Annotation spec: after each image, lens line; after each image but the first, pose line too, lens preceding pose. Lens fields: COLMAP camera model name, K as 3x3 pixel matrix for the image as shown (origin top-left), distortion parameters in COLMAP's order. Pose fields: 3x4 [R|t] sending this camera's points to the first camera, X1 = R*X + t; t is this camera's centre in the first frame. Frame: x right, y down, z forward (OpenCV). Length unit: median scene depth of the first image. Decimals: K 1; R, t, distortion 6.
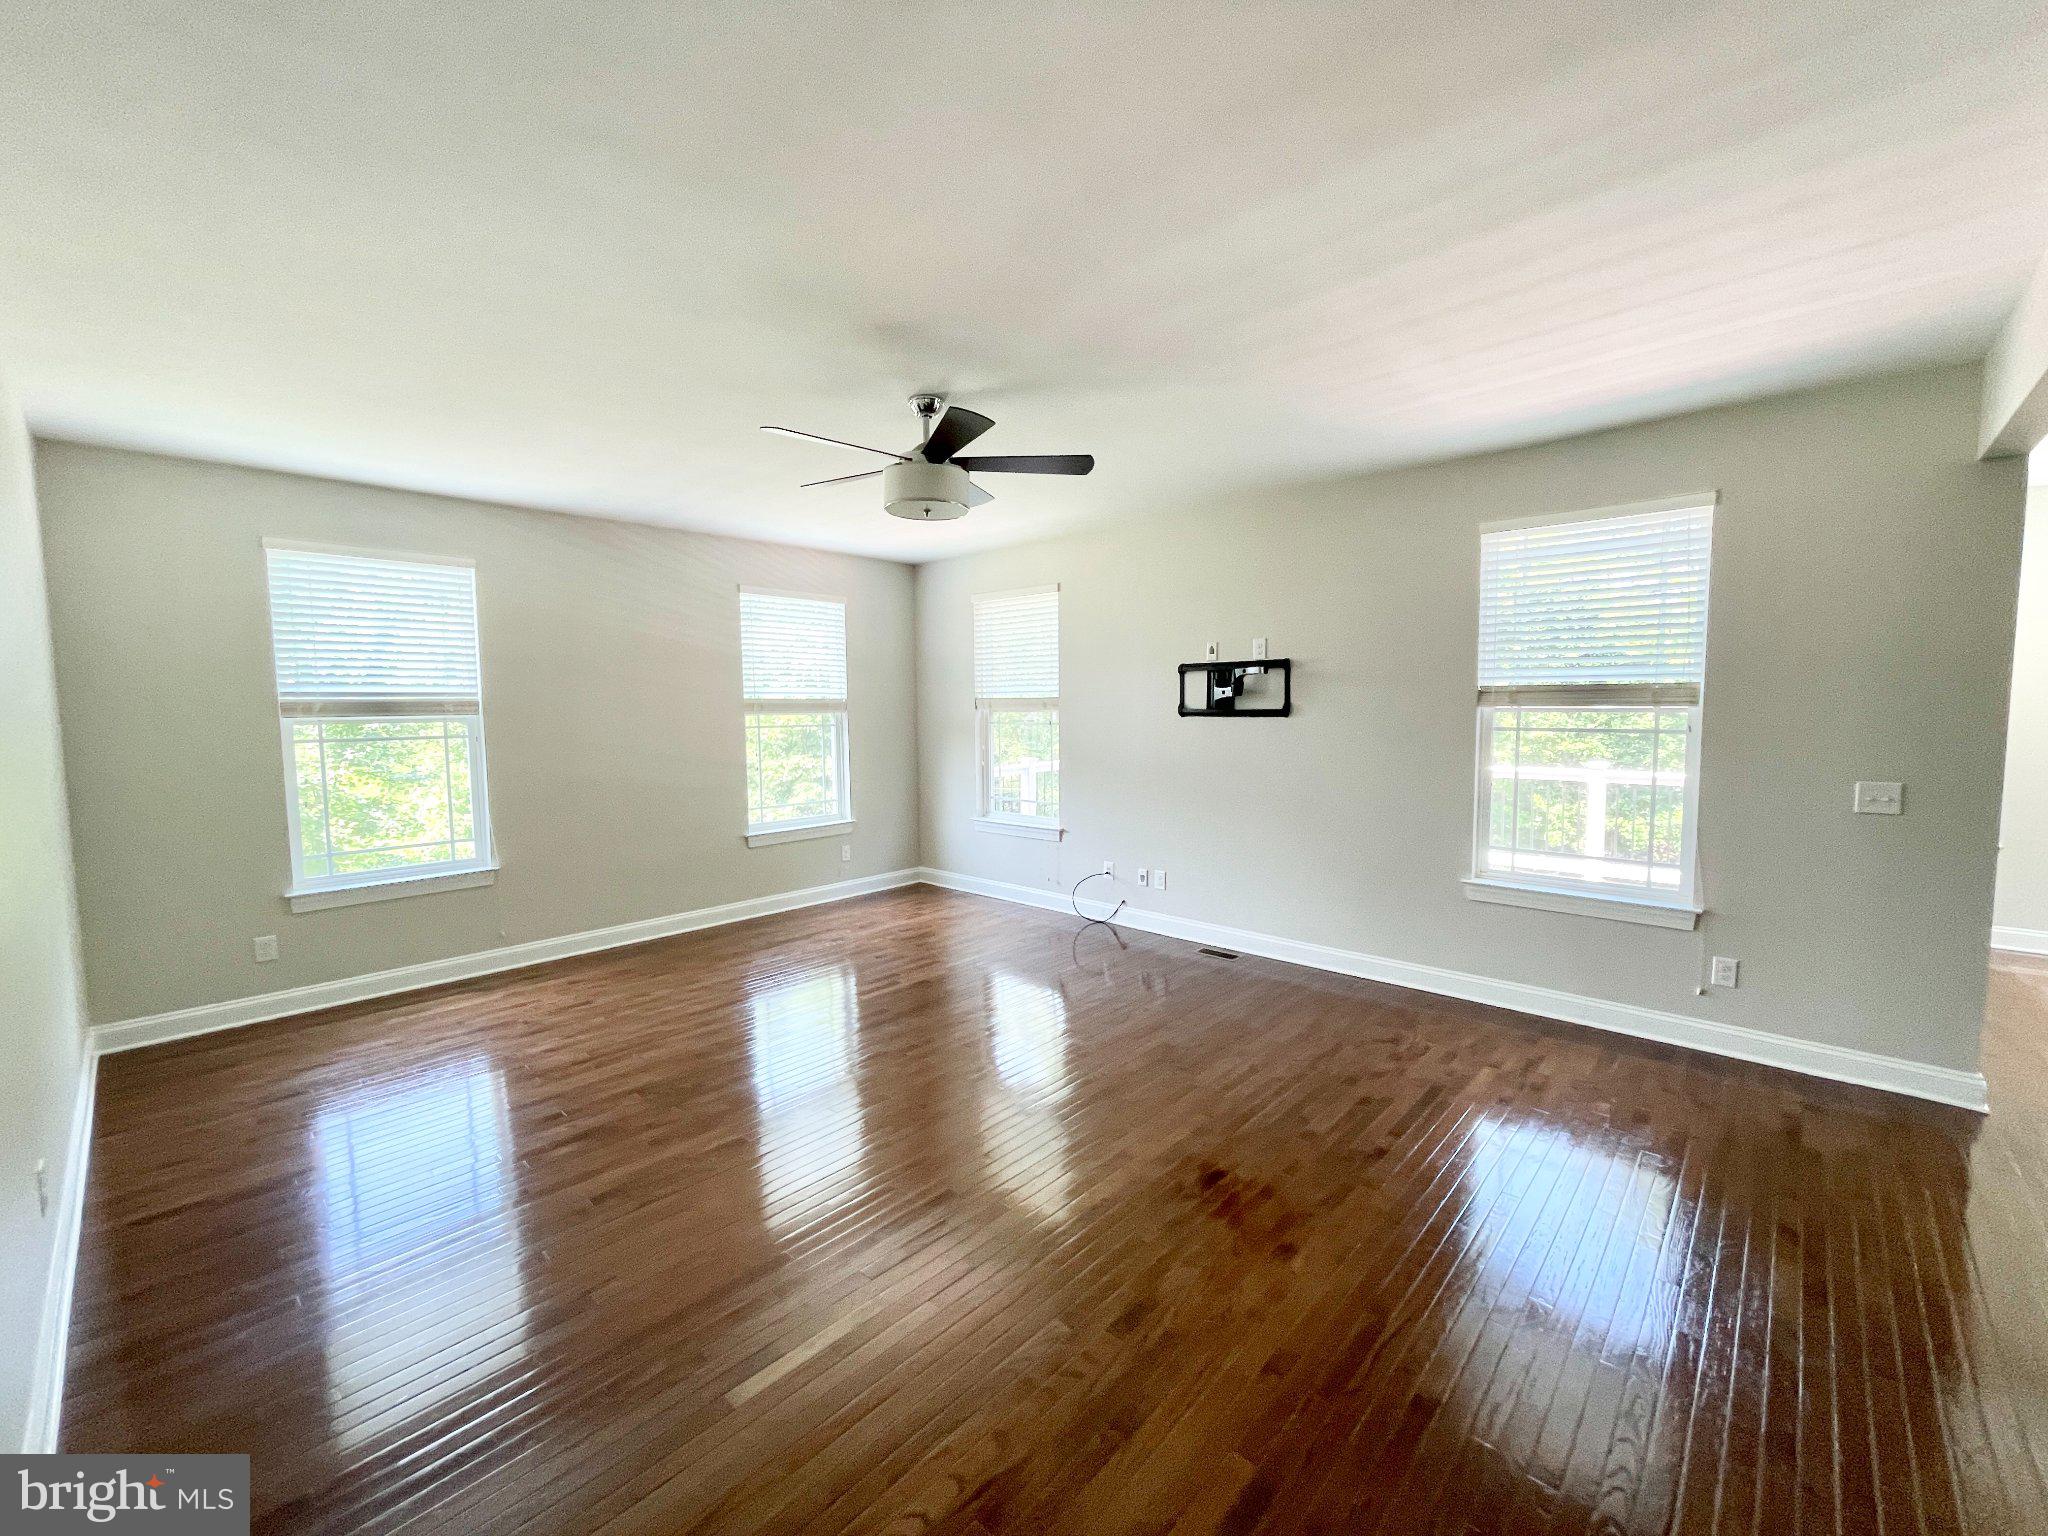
lens RADIAL K [[826.8, 0, 1016.7], [0, 826.8, 784.7], [0, 0, 1]] dist [-0.004429, -0.000271]
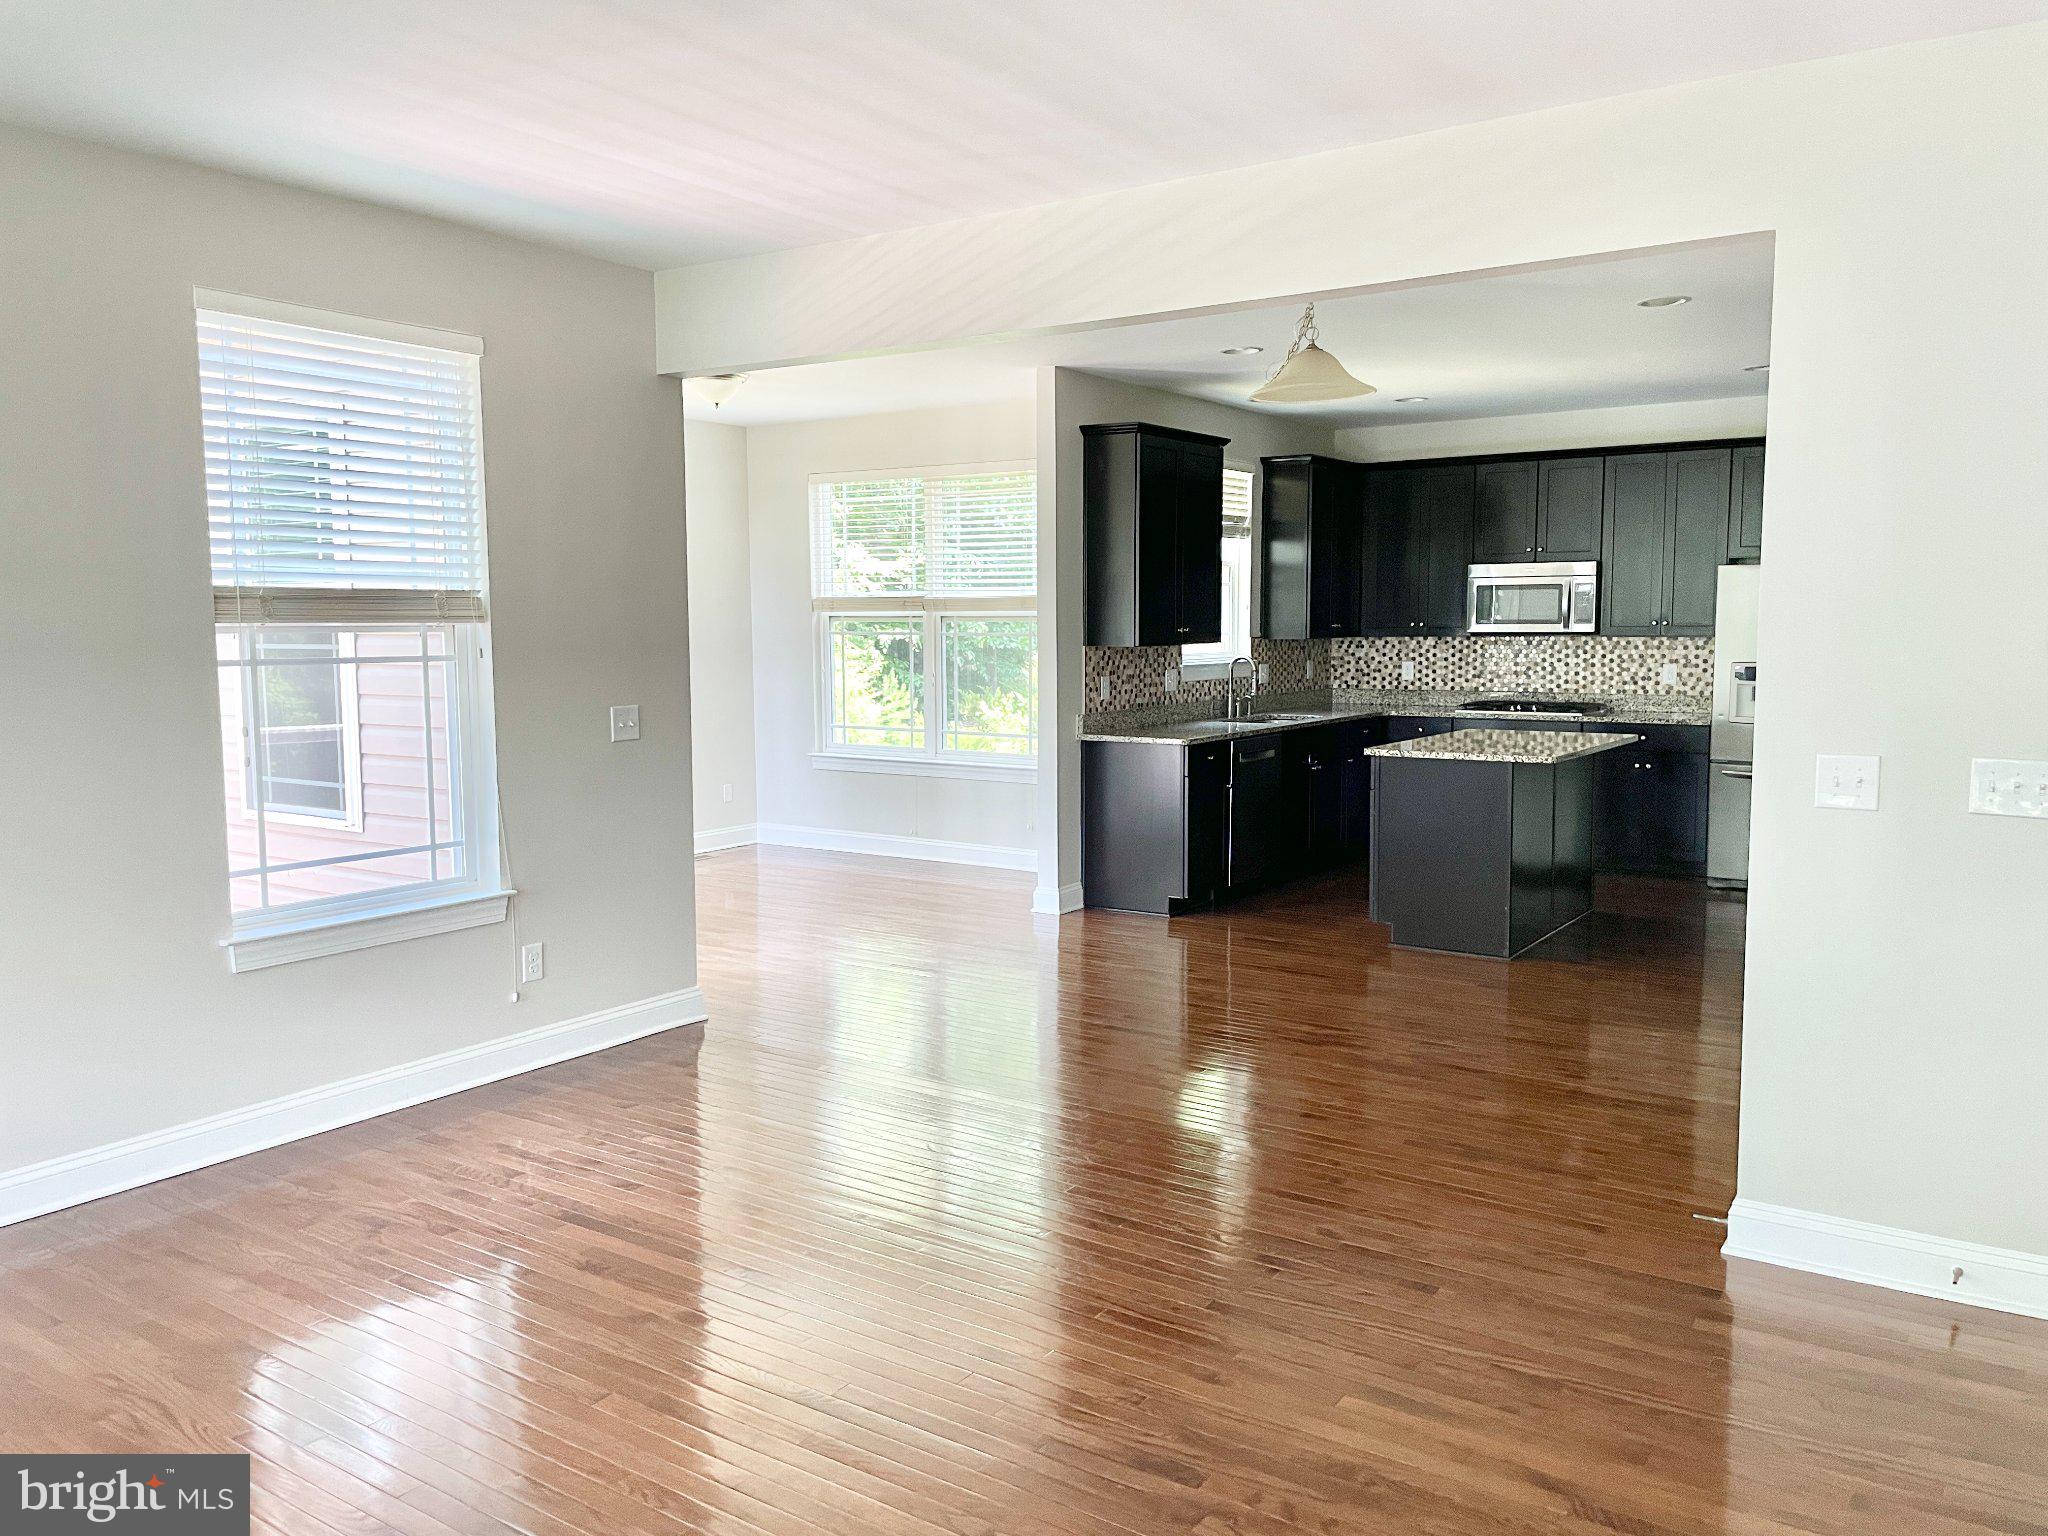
lens RADIAL K [[1558.5, 0, 1018.1], [0, 1558.5, 770.1], [0, 0, 1]] dist [0.029469, -0.004267]
pose [[-0.151929, -0.087363, 0.984523, -0.619429], [0.102803, 0.989287, 0.103650, -0.055674], [-0.983031, 0.116960, -0.141320, 0.691883]]
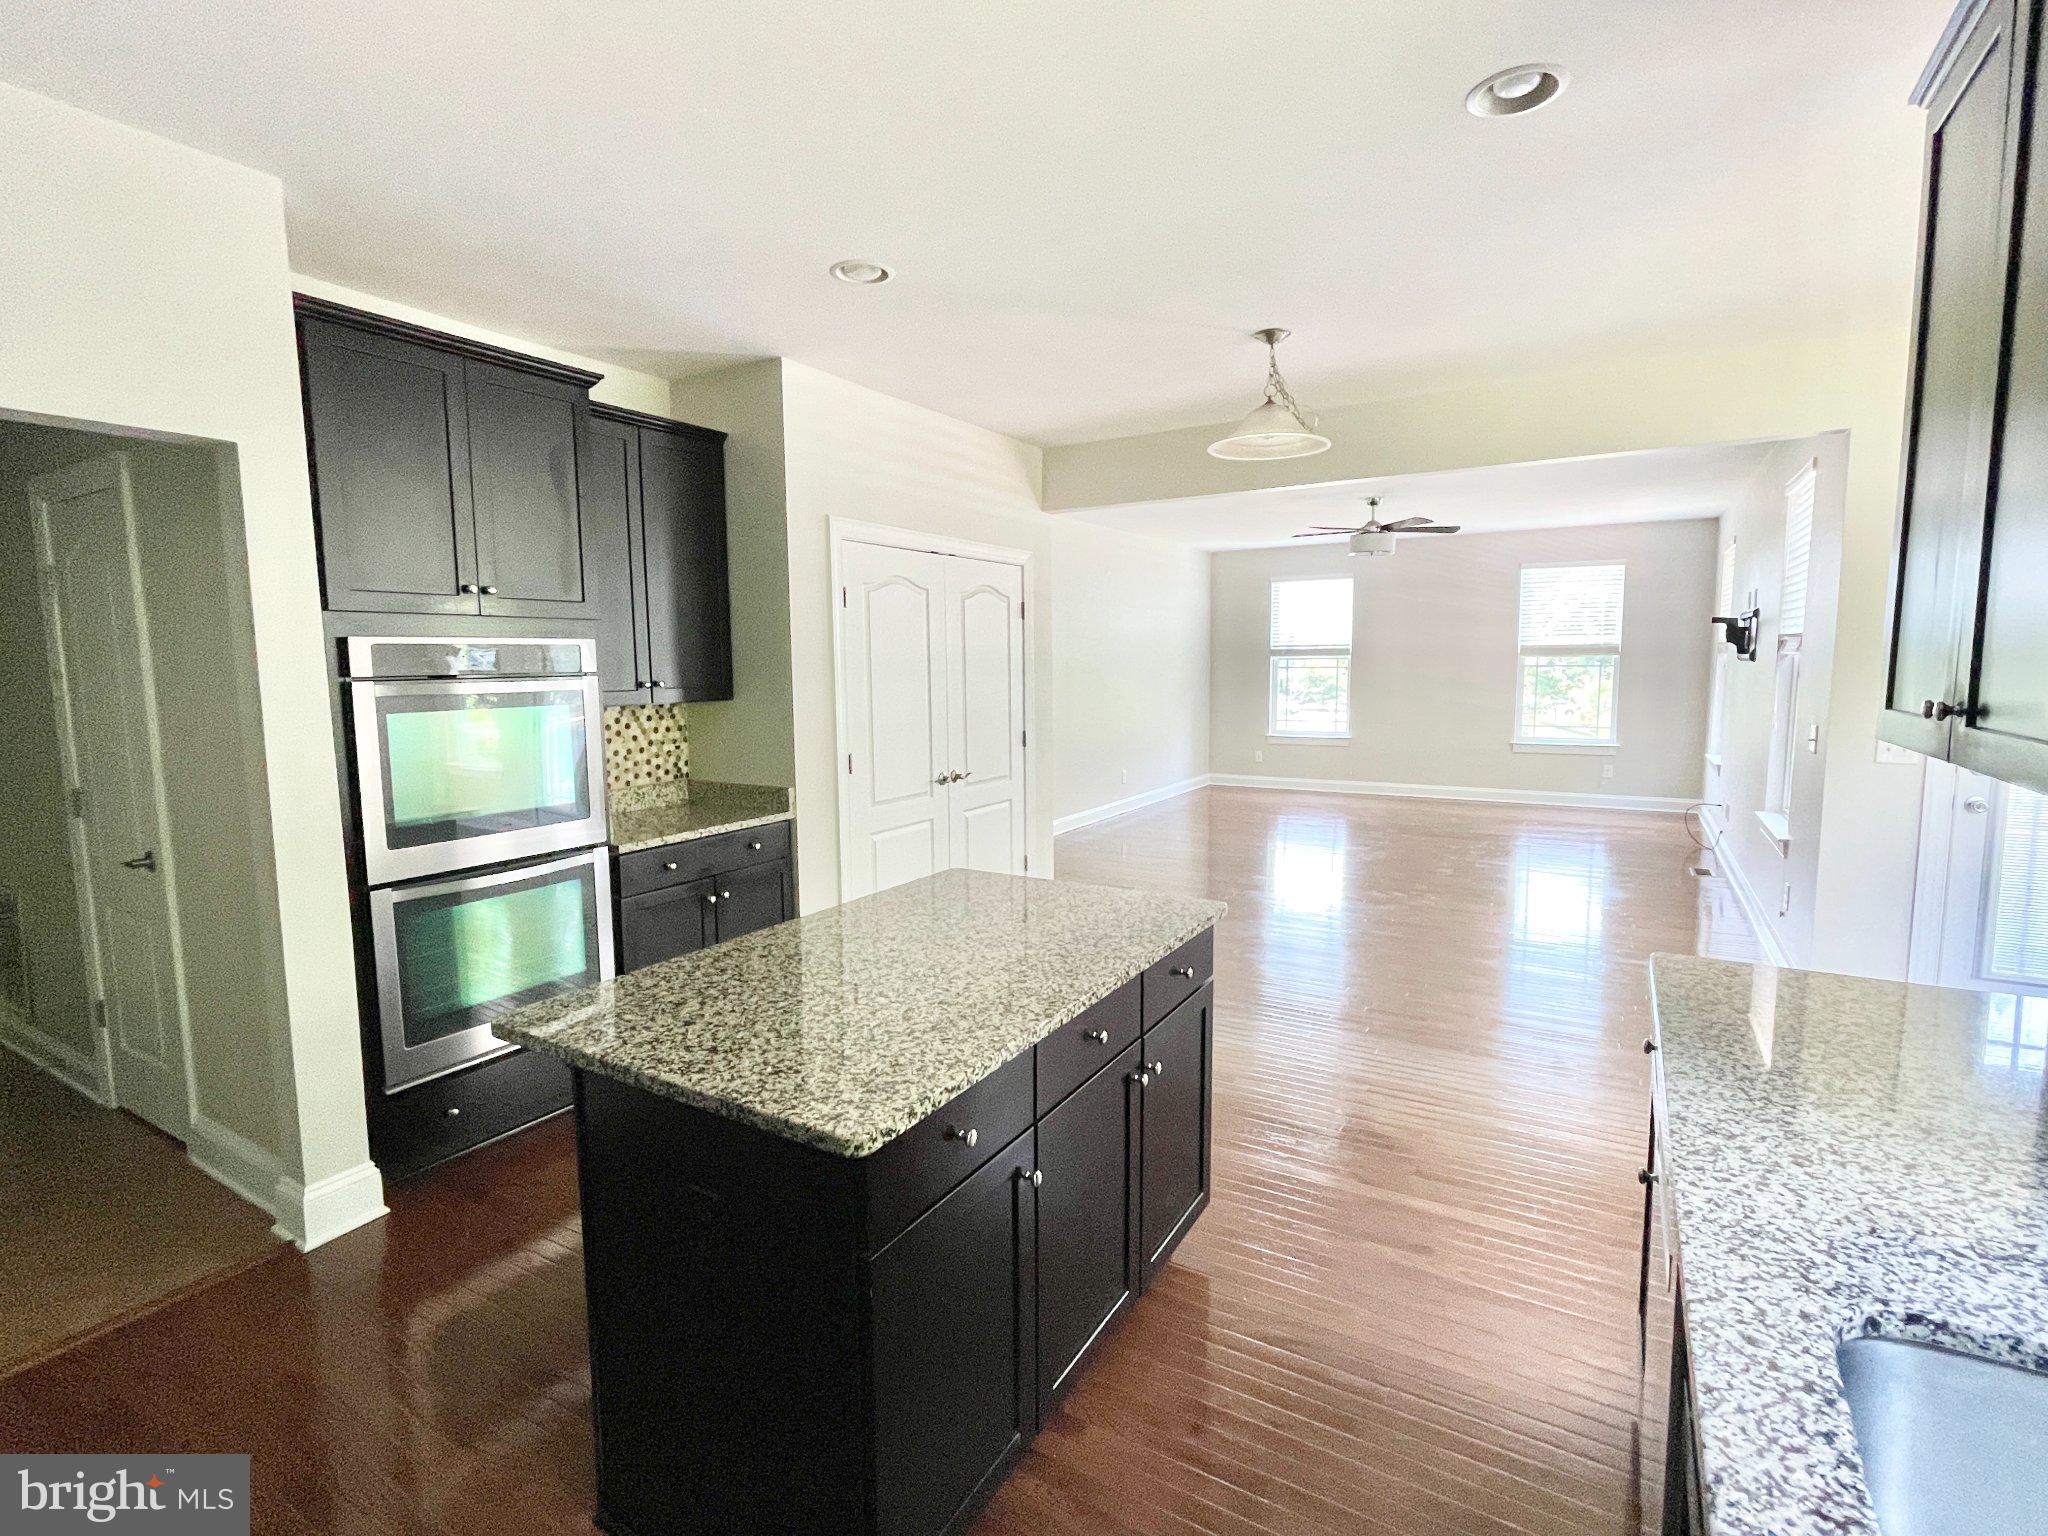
lens RADIAL K [[967.6, 0, 1019.3], [0, 967.6, 761.6], [0, 0, 1]] dist [-0.000407, -0.000047]
pose [[0.211028, 0.111940, -0.971049, 1.444322], [-0.085267, 0.991742, 0.095795, 0.008174], [0.973754, 0.062583, 0.218830, -0.218506]]
